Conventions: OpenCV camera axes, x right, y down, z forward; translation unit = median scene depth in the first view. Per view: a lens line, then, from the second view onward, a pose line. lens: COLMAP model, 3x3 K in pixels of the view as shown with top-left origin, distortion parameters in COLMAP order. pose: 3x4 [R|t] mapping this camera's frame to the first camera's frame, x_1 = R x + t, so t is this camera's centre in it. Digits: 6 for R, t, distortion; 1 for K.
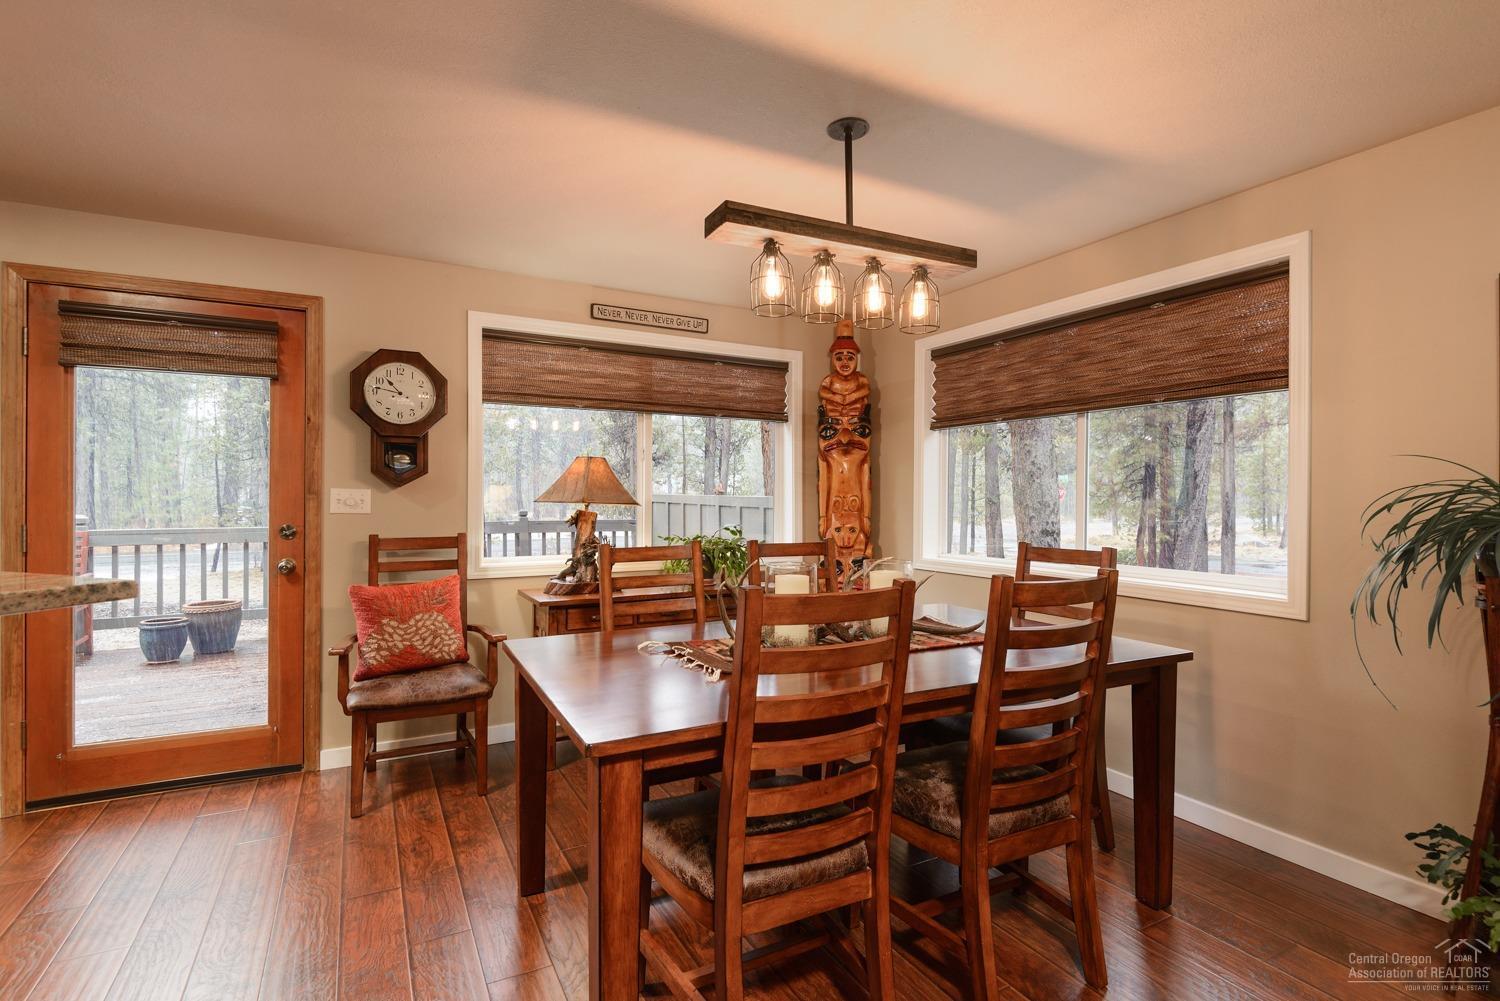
lens RADIAL K [[722.4, 0, 723.9], [0, 722.4, 497.2], [0, 0, 1]] dist [-0.003670, -0.001720]
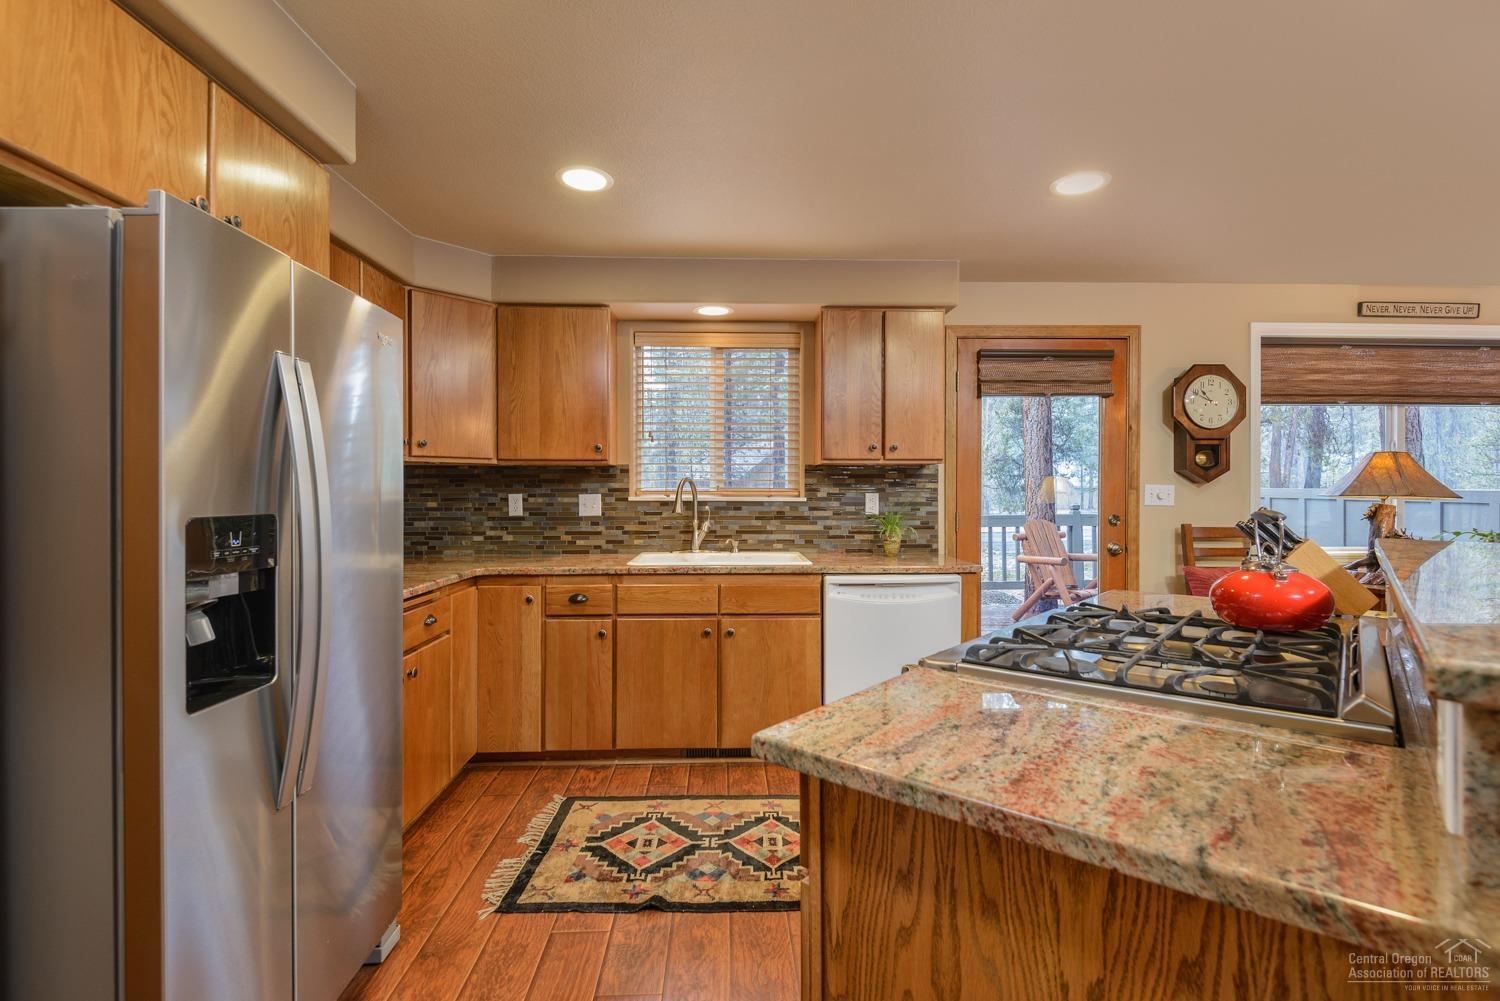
lens RADIAL K [[722.4, 0, 723.9], [0, 722.4, 497.2], [0, 0, 1]] dist [-0.003670, -0.001720]
pose [[0.892689, -0.001830, -0.450669, -0.610605], [0.005133, 0.999968, 0.006107, -0.001903], [0.450643, -0.007765, 0.892670, -0.371442]]
